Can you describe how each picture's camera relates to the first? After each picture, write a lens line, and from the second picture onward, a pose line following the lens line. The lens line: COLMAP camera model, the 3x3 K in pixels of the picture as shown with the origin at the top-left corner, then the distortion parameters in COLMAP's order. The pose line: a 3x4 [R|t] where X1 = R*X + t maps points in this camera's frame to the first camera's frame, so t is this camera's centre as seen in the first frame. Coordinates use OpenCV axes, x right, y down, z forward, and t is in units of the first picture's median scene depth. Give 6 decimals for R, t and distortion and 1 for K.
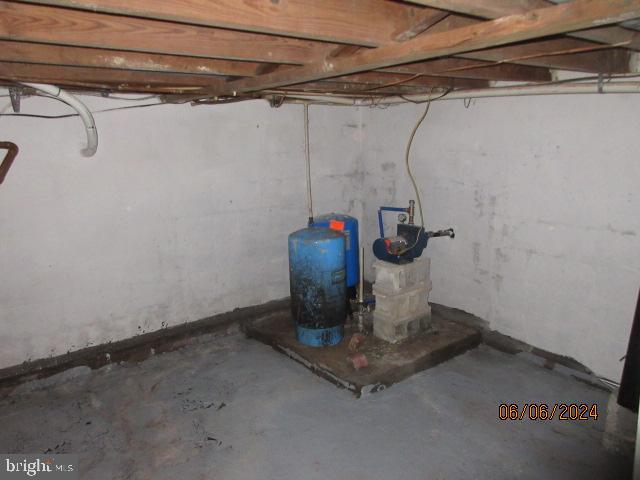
lens RADIAL K [[493.3, 0, 320.0], [0, 493.3, 240.0], [0, 0, 1]] dist [0.010899, 0.003891]
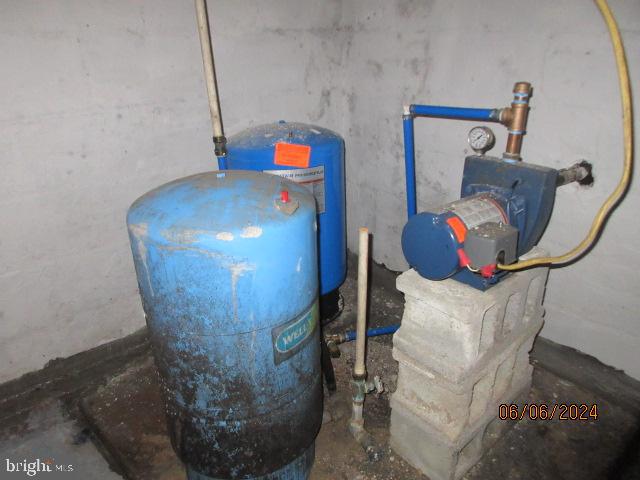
lens RADIAL K [[493.3, 0, 320.0], [0, 493.3, 240.0], [0, 0, 1]] dist [0.010899, 0.003891]
pose [[0.997535, -0.023509, 0.066113, 0.031983], [0.009788, 0.979615, 0.200643, -0.046364], [-0.069482, -0.199501, 0.977431, 0.660722]]
